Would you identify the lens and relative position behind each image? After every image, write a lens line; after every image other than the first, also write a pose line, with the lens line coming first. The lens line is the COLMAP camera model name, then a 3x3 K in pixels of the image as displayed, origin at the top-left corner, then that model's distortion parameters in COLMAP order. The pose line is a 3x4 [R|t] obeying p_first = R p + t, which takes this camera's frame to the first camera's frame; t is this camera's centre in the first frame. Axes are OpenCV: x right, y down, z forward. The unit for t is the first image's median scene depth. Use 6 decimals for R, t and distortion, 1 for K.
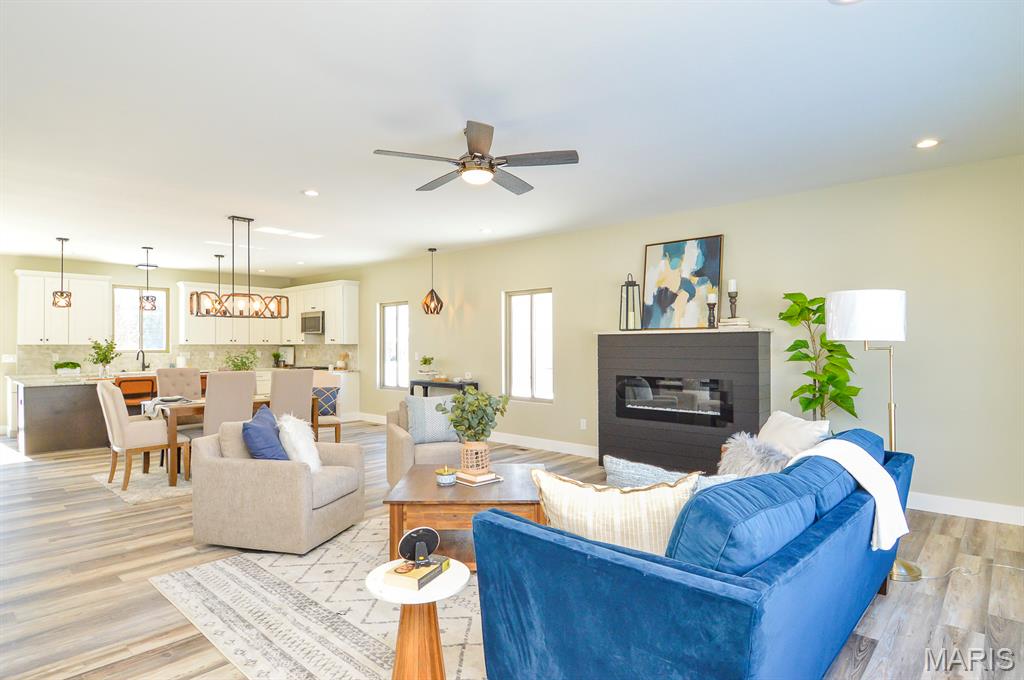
lens RADIAL K [[557.5, 0, 512.0], [0, 557.5, 340.0], [0, 0, 1]] dist [0.000071, -0.000133]
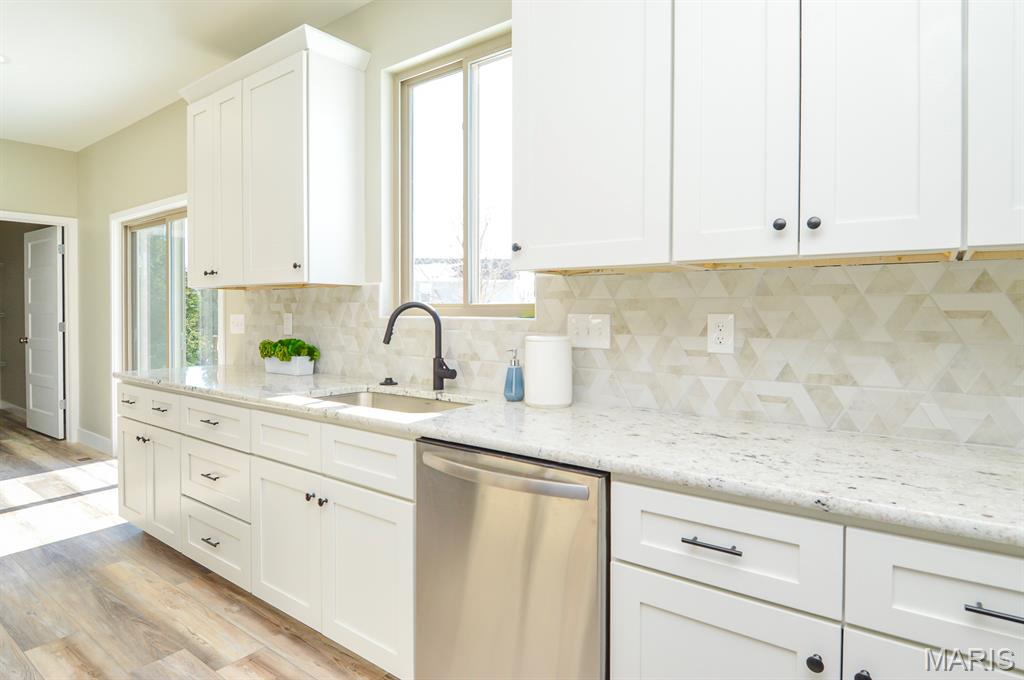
lens RADIAL K [[551.0, 0, 511.9], [0, 551.0, 316.2], [0, 0, 1]] dist [-0.002642, -0.000937]
pose [[0.100607, 0.012223, -0.994851, -0.651966], [0.009607, 0.999866, 0.013257, 0.032784], [0.994880, -0.010891, 0.100476, 1.562118]]
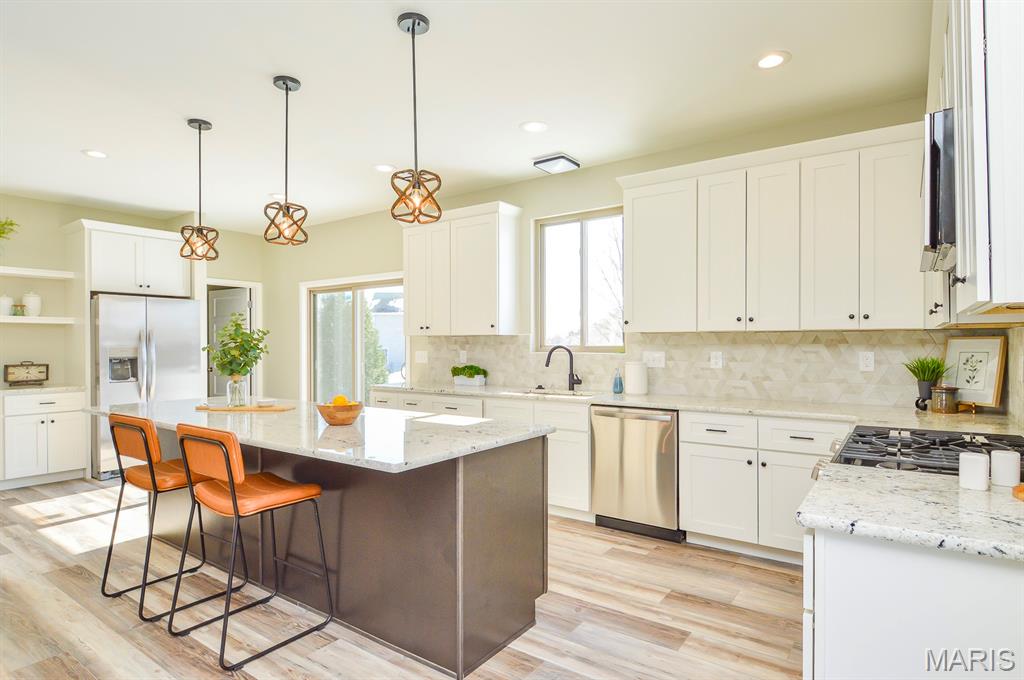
lens RADIAL K [[549.8, 0, 512.0], [0, 549.8, 340.0], [0, 0, 1]] dist [-0.002452, -0.000662]
pose [[0.121815, -0.003831, -0.992545, -0.321652], [0.011961, 0.999926, -0.002392, 0.021783], [0.992481, -0.011580, 0.121852, 1.386108]]
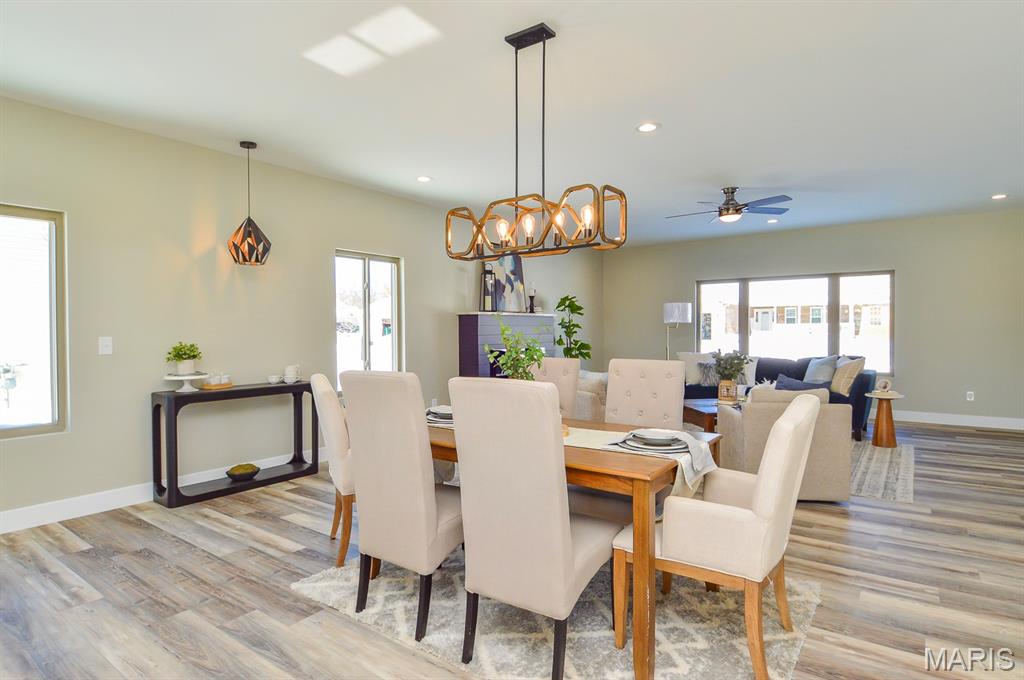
lens RADIAL K [[544.7, 0, 513.6], [0, 544.7, 329.1], [0, 0, 1]] dist [0.002417, 0.000151]
pose [[-0.111585, 0.003717, 0.993748, -0.900579], [-0.005075, 0.999978, -0.004310, 0.023175], [-0.993742, -0.005524, -0.111564, 1.029915]]
